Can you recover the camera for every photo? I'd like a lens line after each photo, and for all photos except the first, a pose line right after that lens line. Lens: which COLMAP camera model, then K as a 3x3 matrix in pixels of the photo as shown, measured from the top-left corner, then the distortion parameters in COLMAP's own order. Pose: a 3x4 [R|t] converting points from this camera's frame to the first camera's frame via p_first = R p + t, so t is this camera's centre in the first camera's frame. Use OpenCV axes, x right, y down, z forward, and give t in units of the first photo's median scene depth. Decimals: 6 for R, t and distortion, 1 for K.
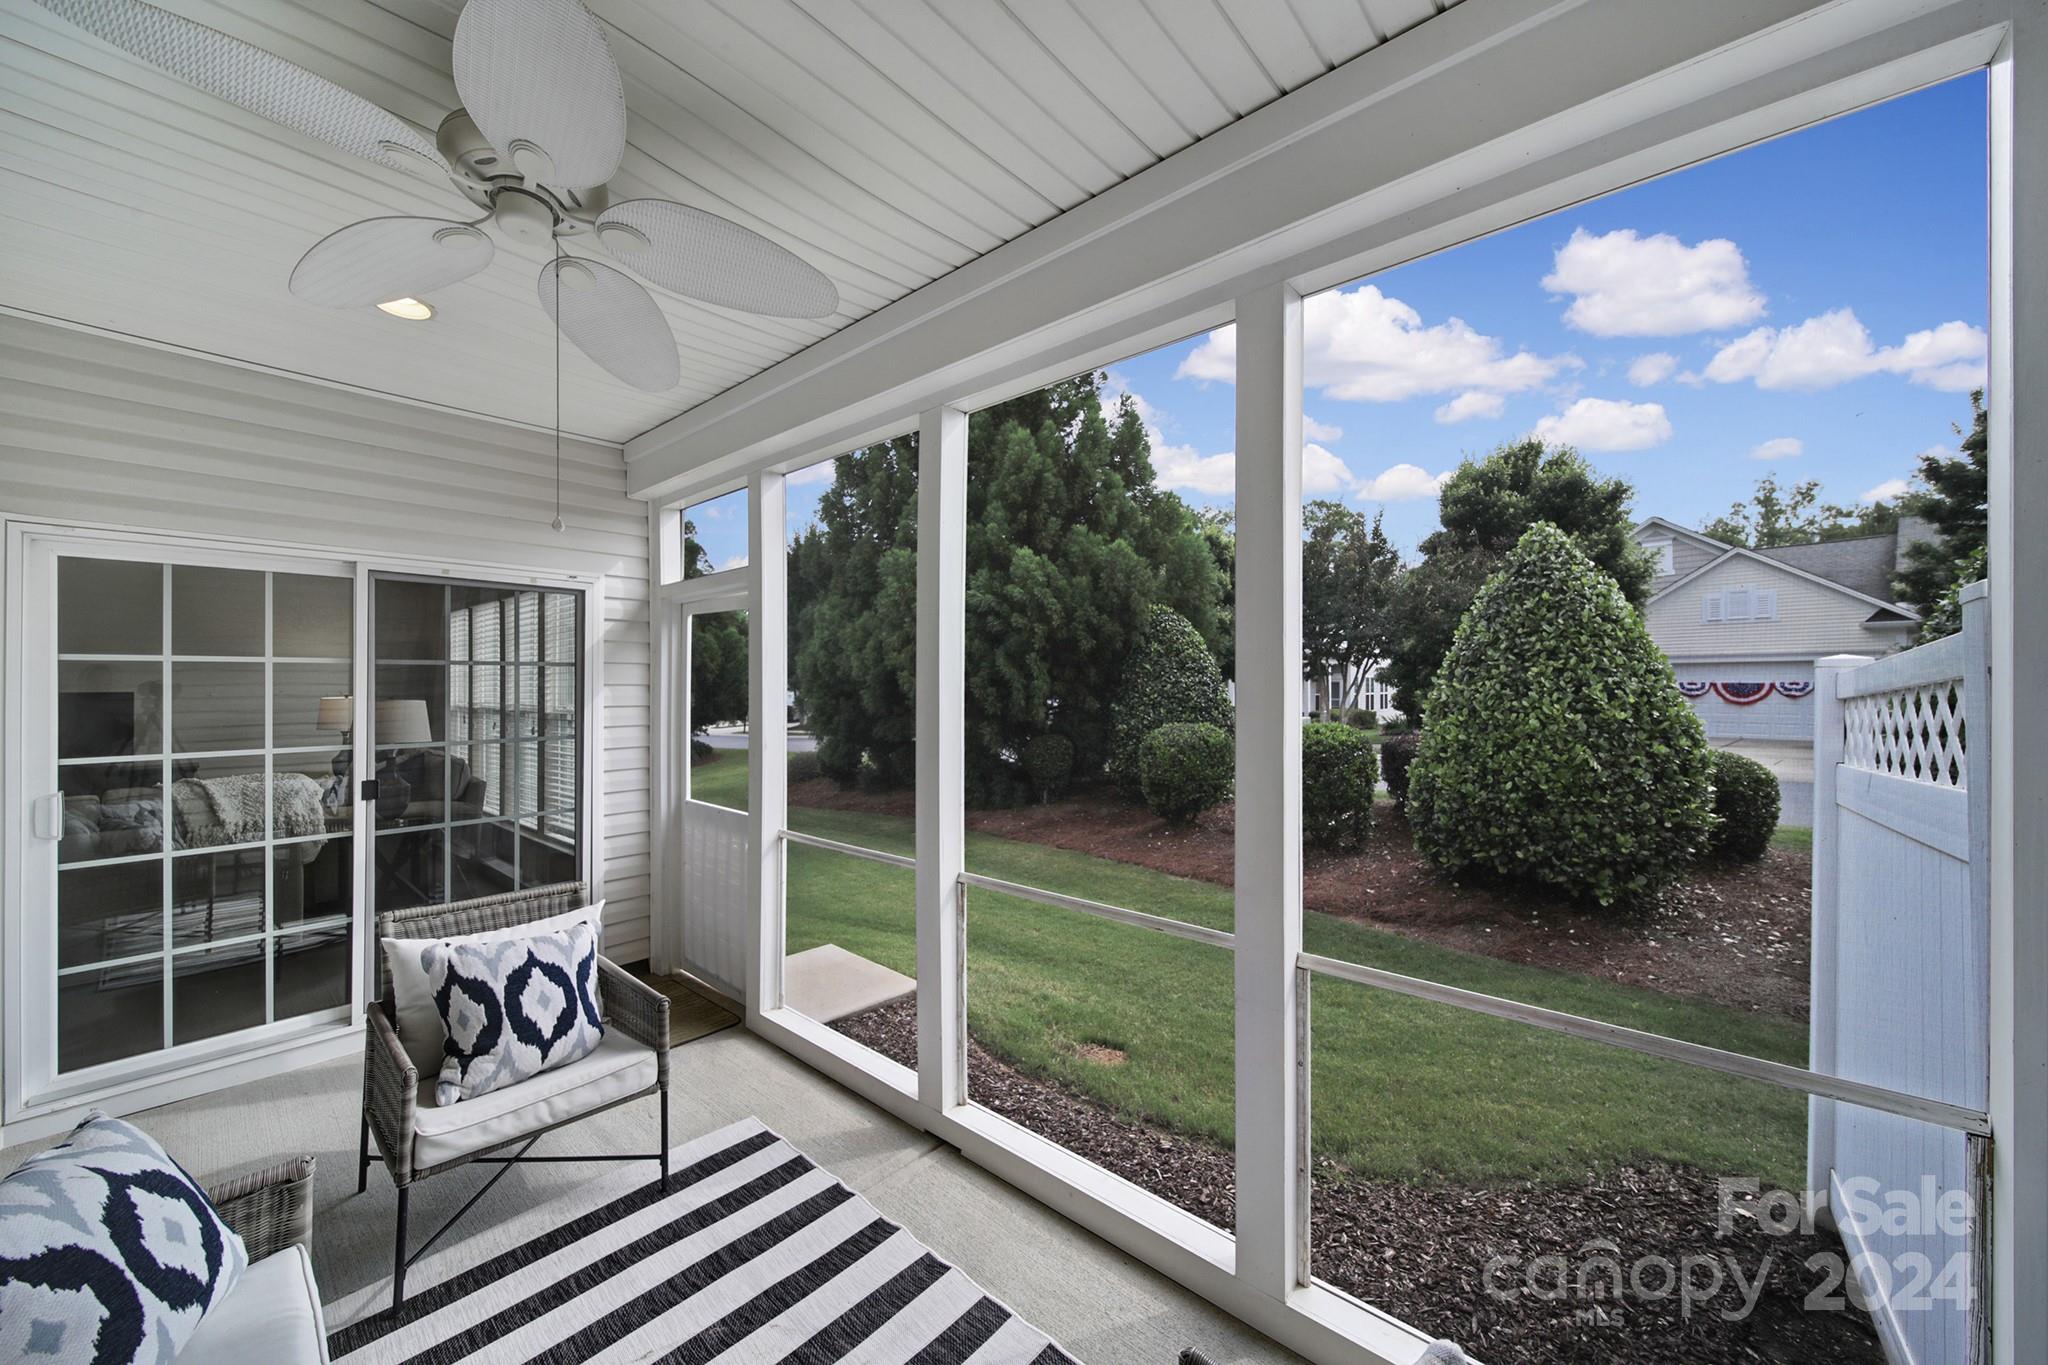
lens RADIAL K [[753.6, 0, 1024.0], [0, 753.6, 682.5], [0, 0, 1]] dist [-0.001479, -0.000053]
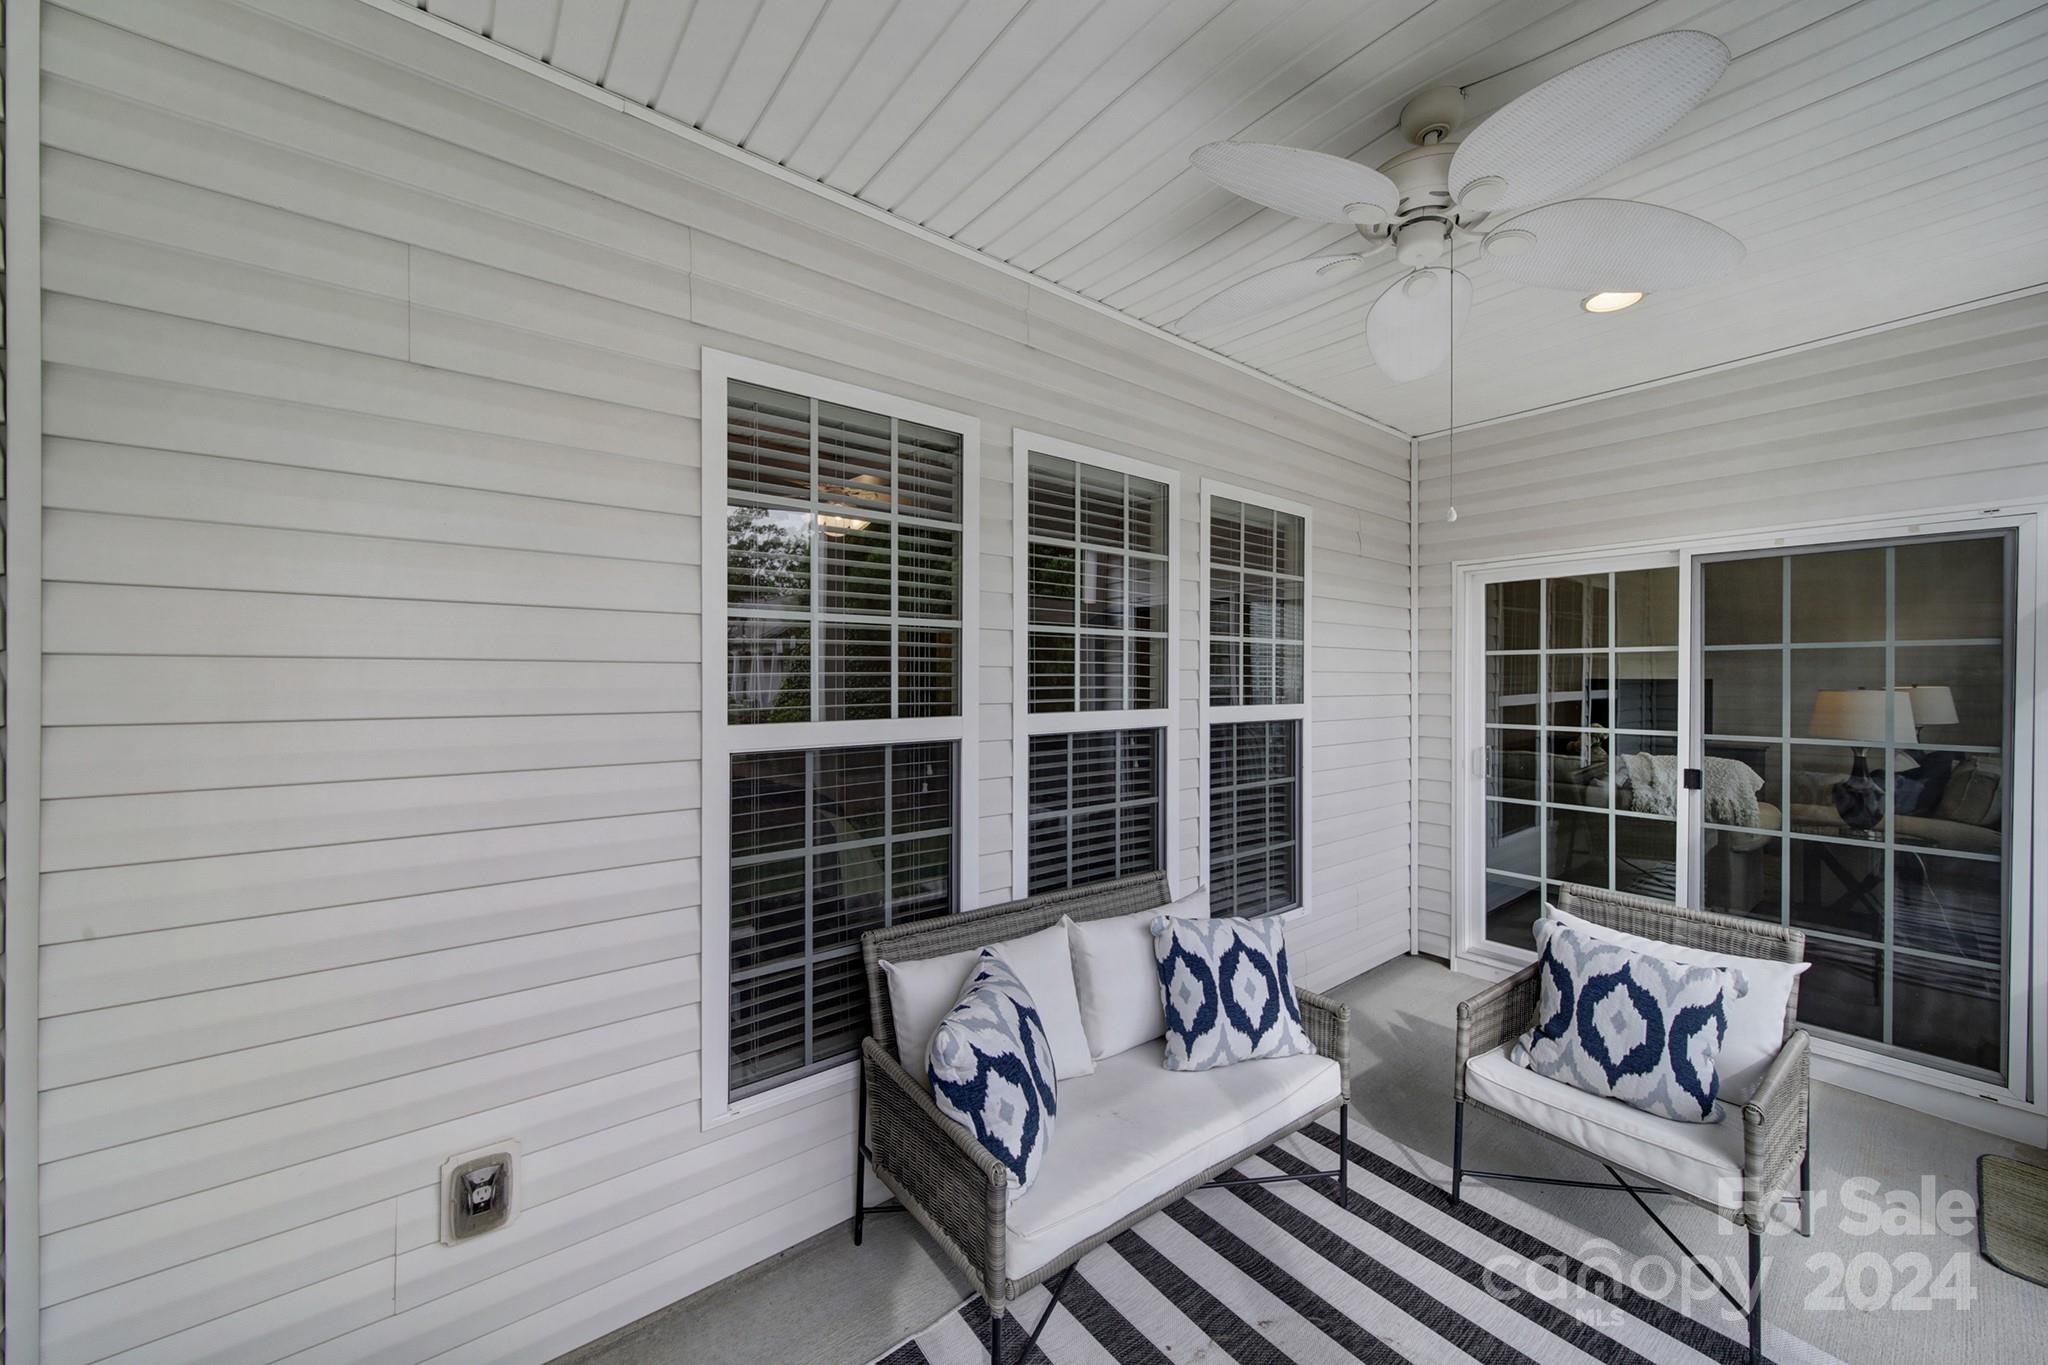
lens RADIAL K [[729.9, 0, 1007.6], [0, 729.9, 674.9], [0, 0, 1]] dist [0.001134, -0.000016]
pose [[-0.192061, 0.003847, -0.981375, 0.311594], [0.003665, 0.999988, 0.003202, 0.001168], [0.981376, -0.002982, -0.192073, 0.391104]]
